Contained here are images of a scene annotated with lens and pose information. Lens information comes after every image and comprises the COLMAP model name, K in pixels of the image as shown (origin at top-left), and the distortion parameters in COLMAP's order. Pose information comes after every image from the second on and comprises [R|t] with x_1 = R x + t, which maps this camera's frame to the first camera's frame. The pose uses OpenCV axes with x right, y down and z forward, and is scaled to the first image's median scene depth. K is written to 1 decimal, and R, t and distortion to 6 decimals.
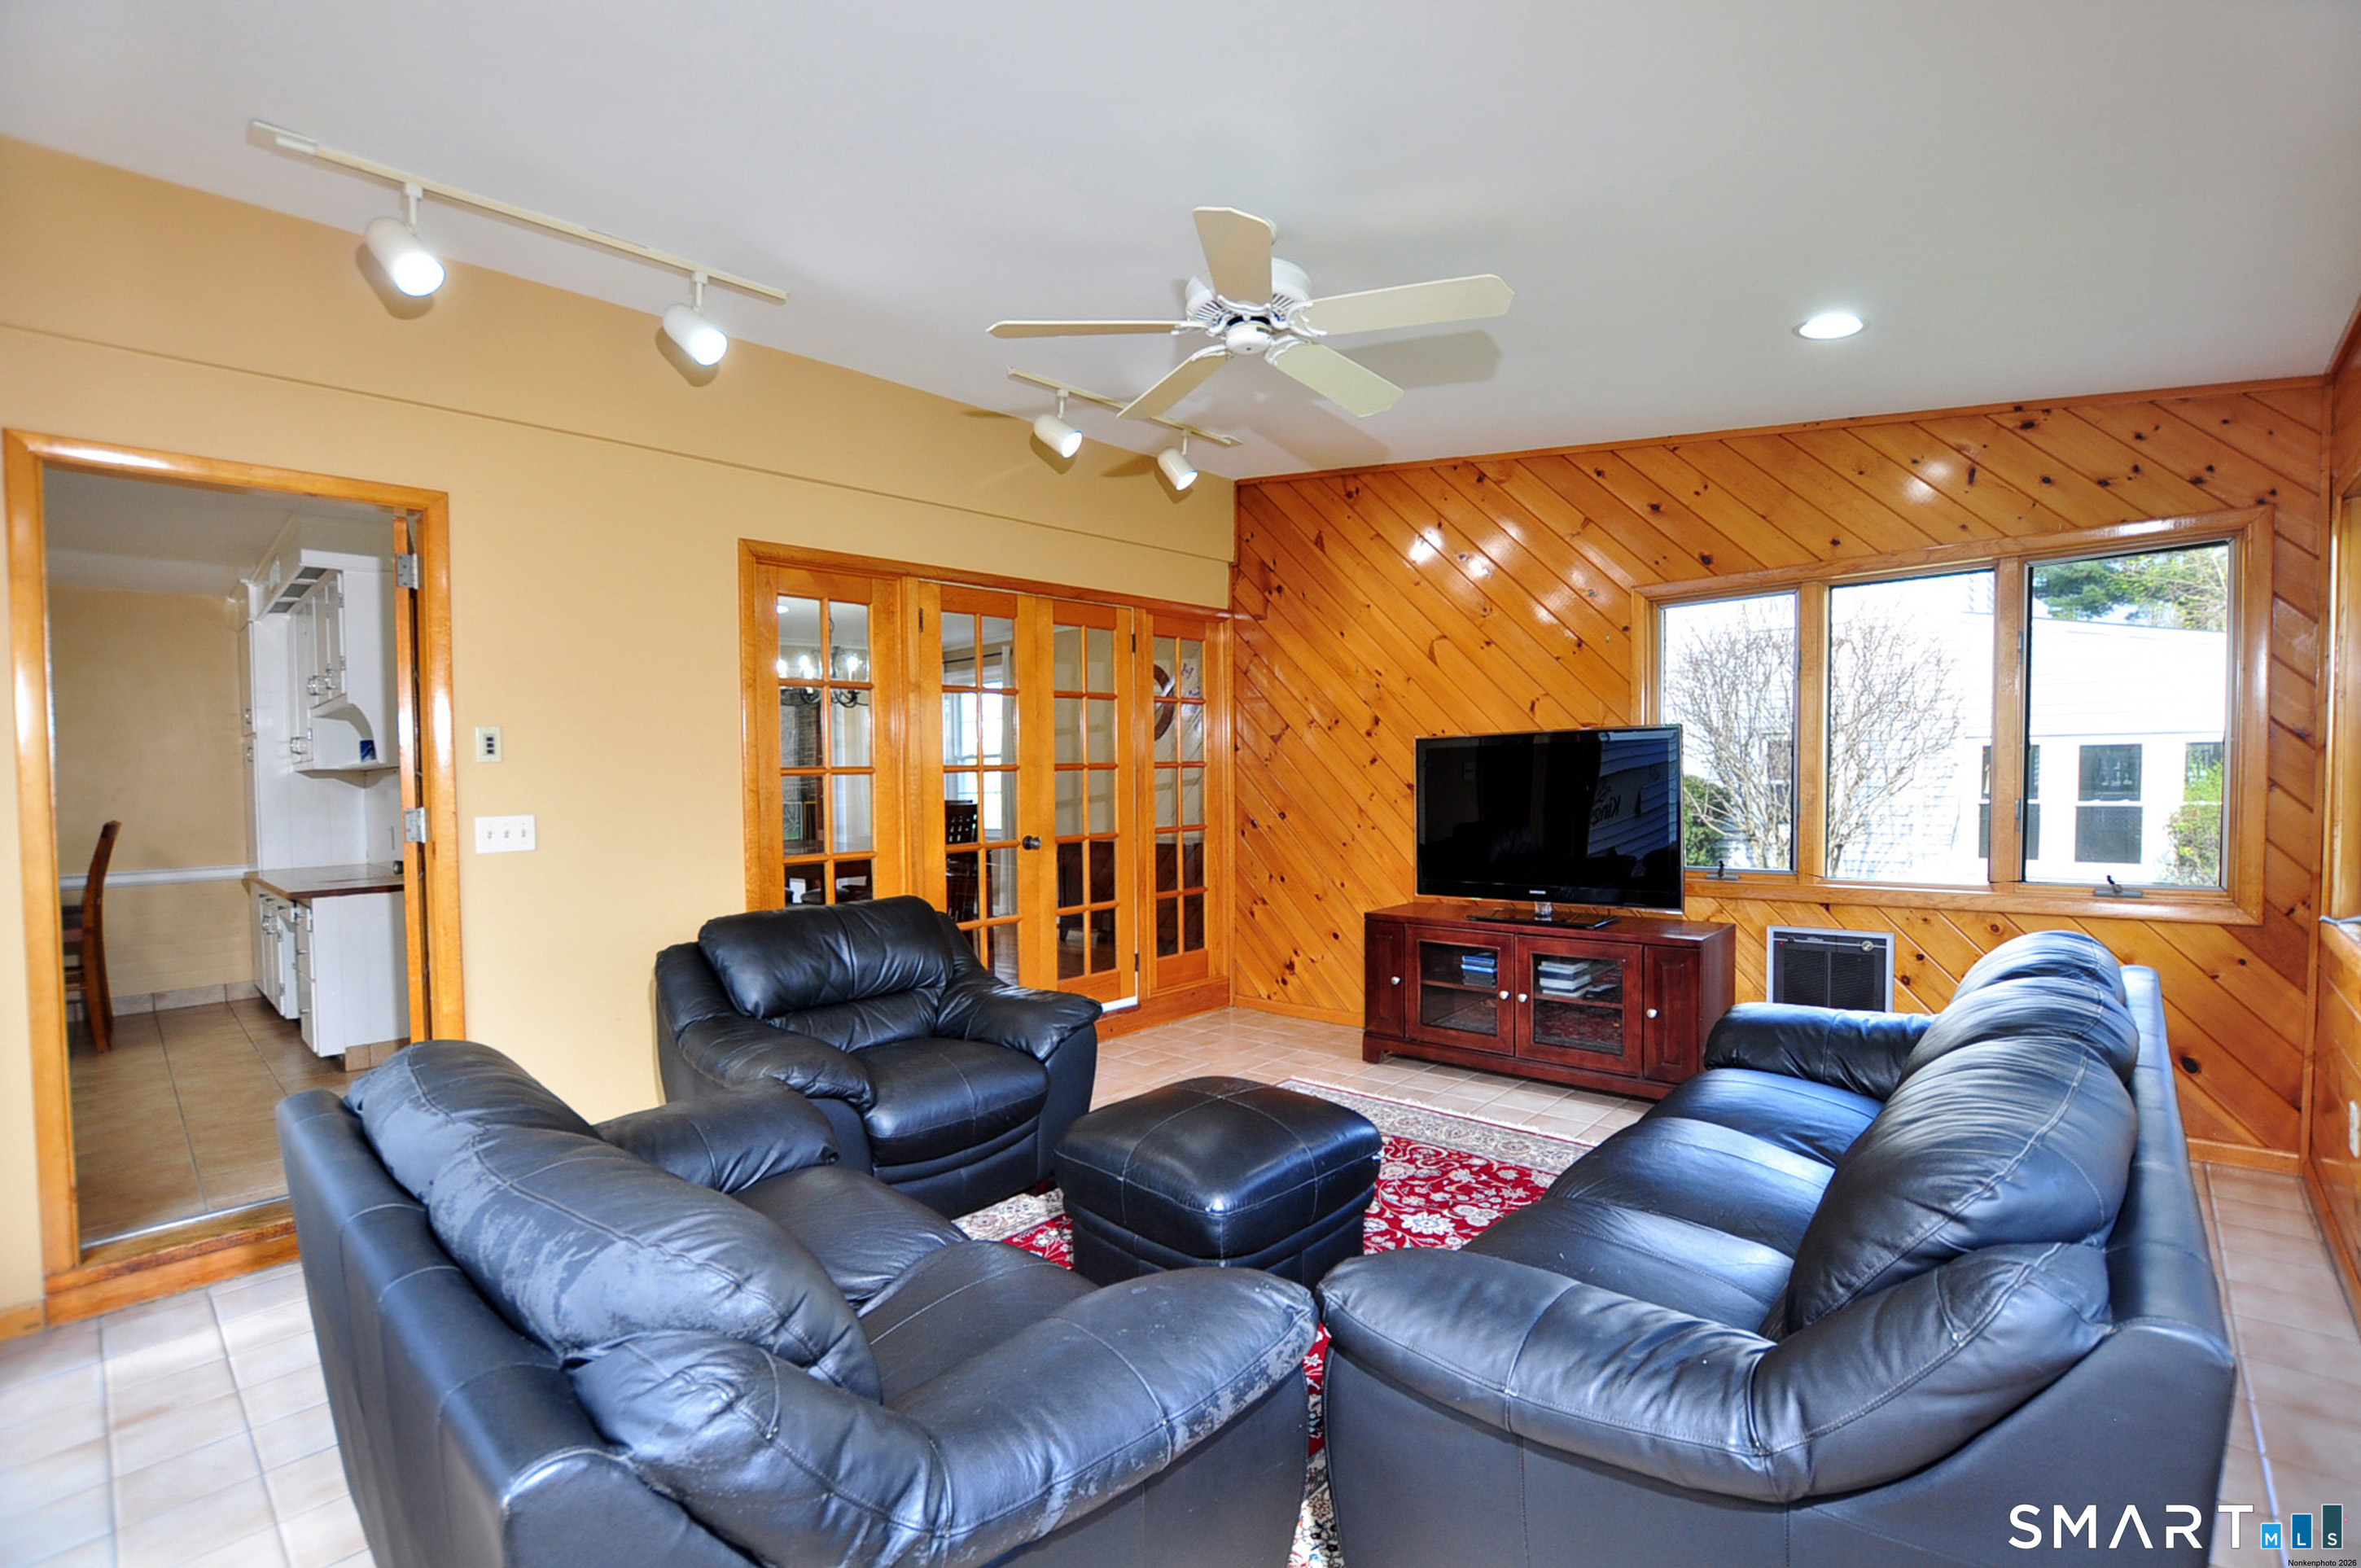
lens RADIAL K [[1029.6, 0, 1191.5], [0, 1029.6, 857.0], [0, 0, 1]] dist [0.000216, 0.000053]
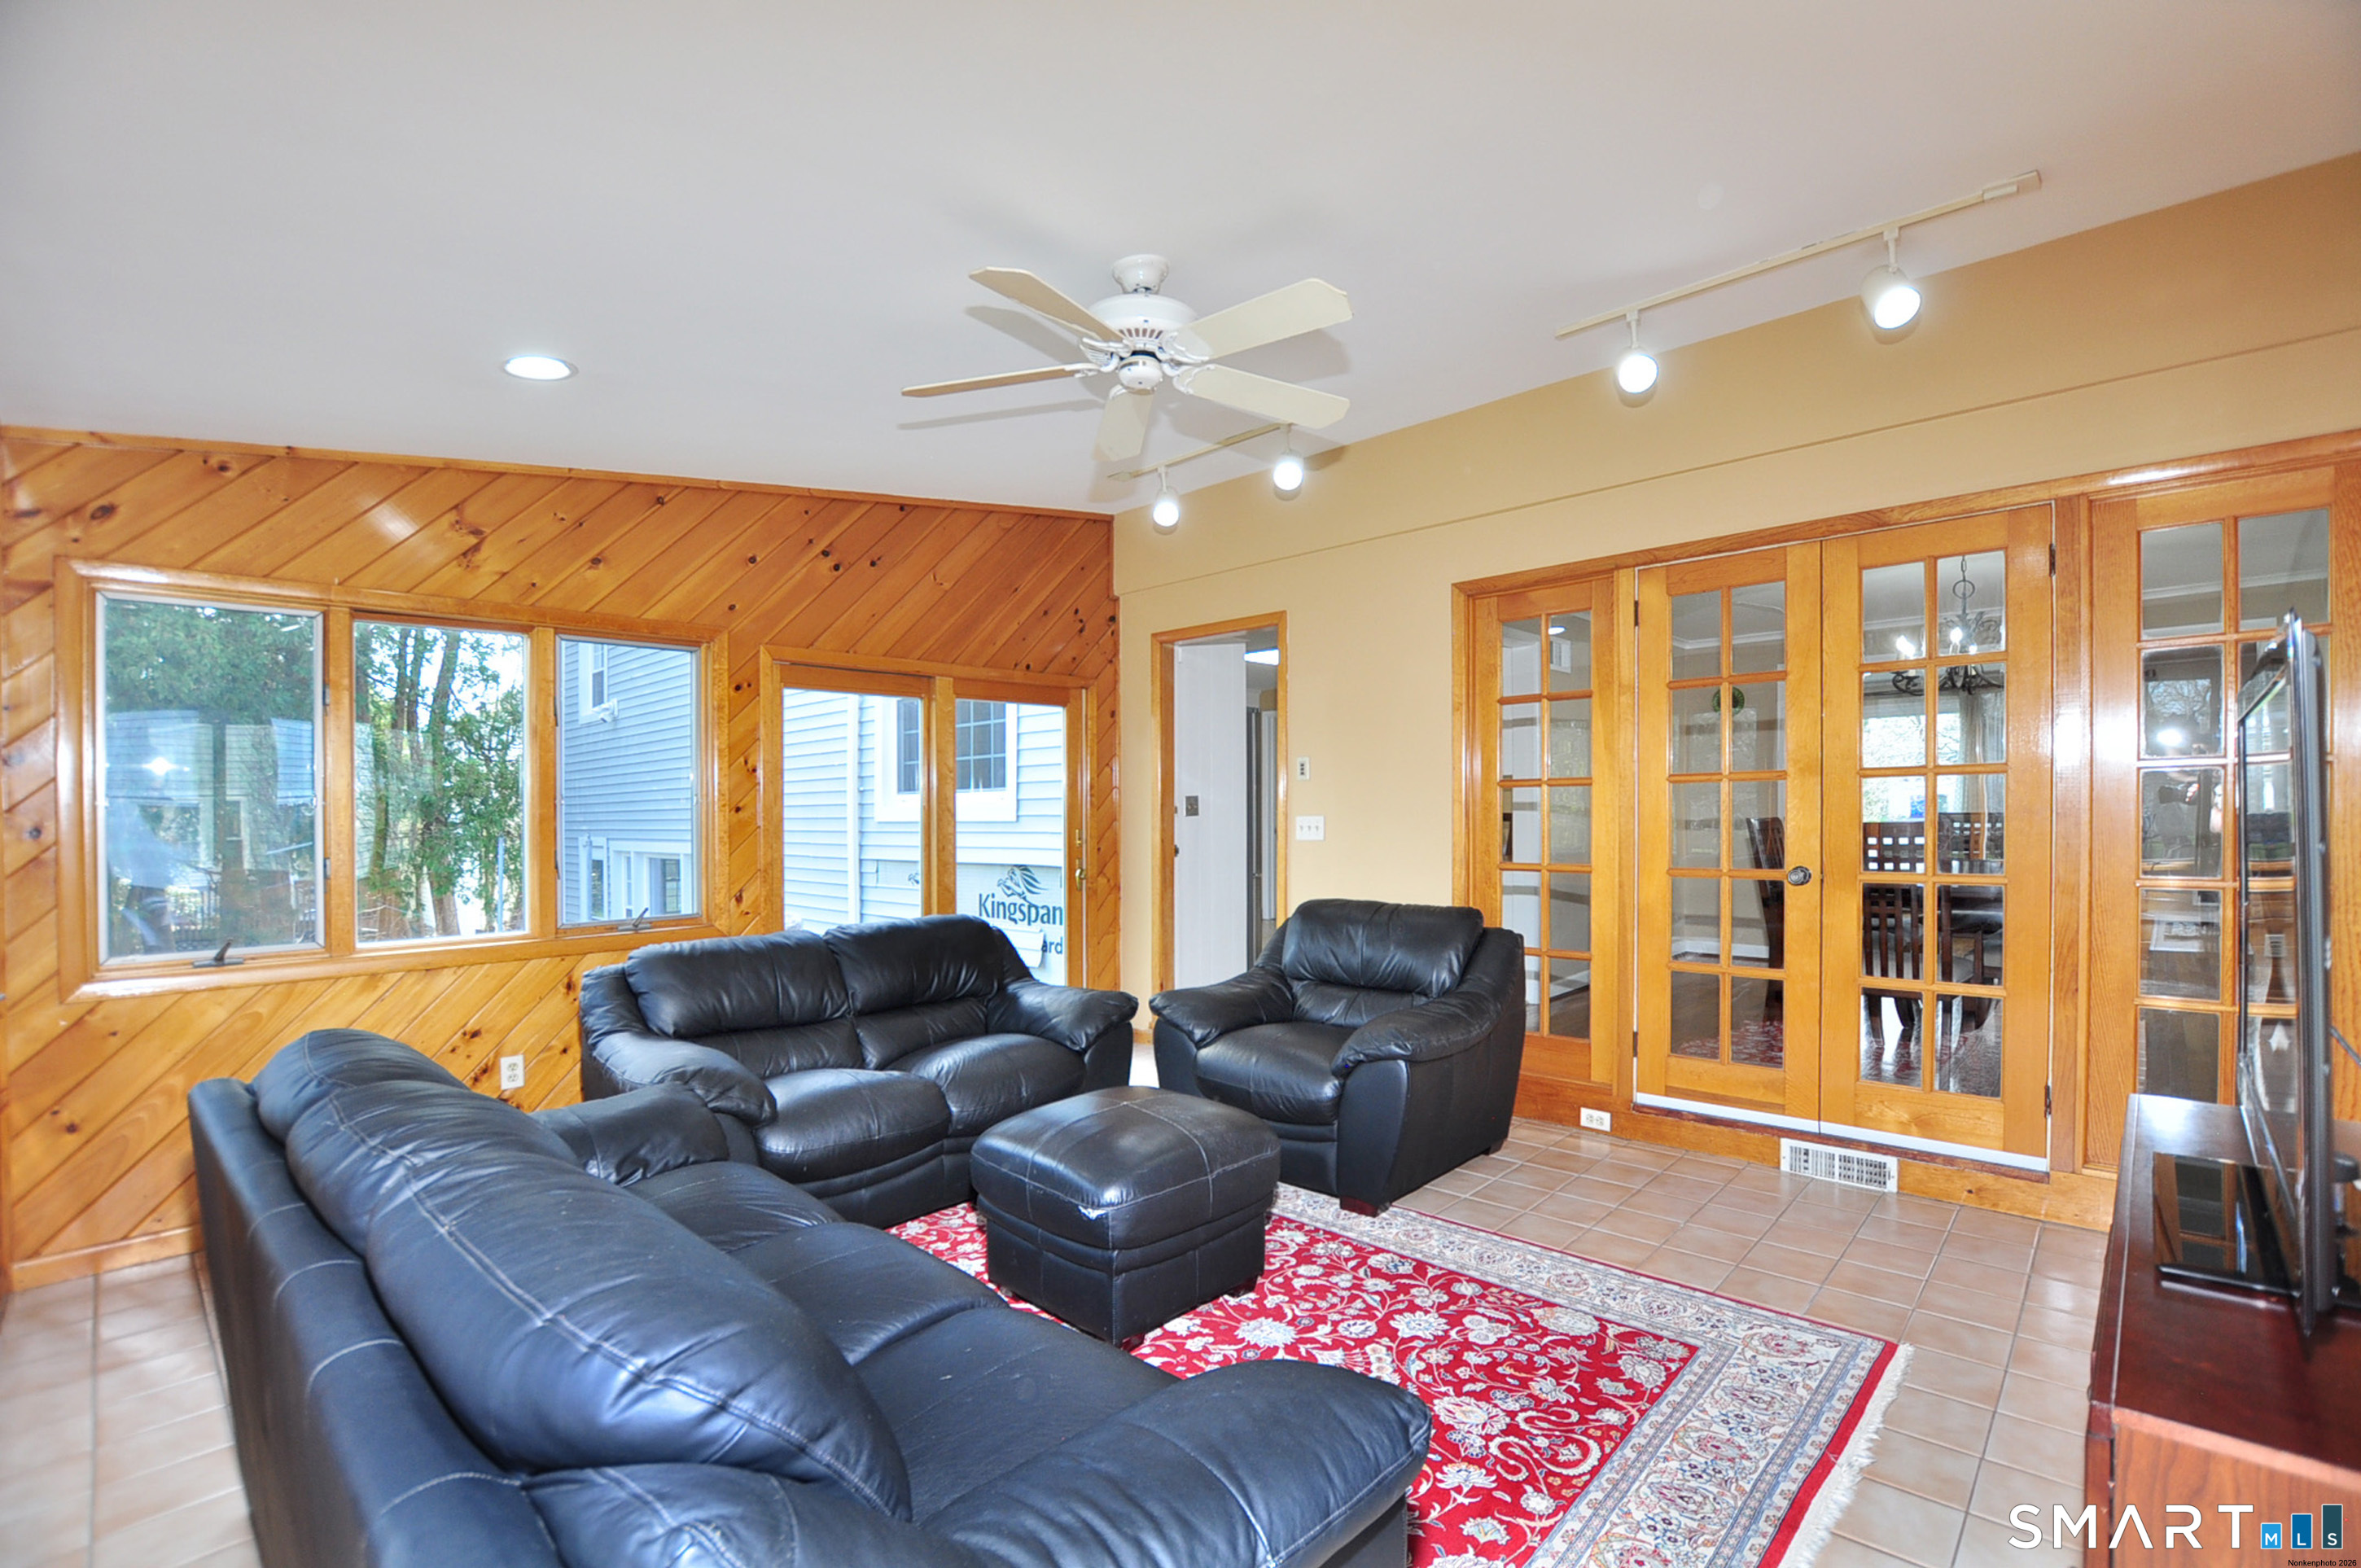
lens RADIAL K [[1037.3, 0, 1187.7], [0, 1037.3, 806.5], [0, 0, 1]] dist [-0.030754, 0.000010]
pose [[-0.026935, 0.019367, -0.999450, 0.817145], [-0.058698, 0.998057, 0.020922, -0.071116], [0.997912, 0.059229, -0.025746, 0.813549]]
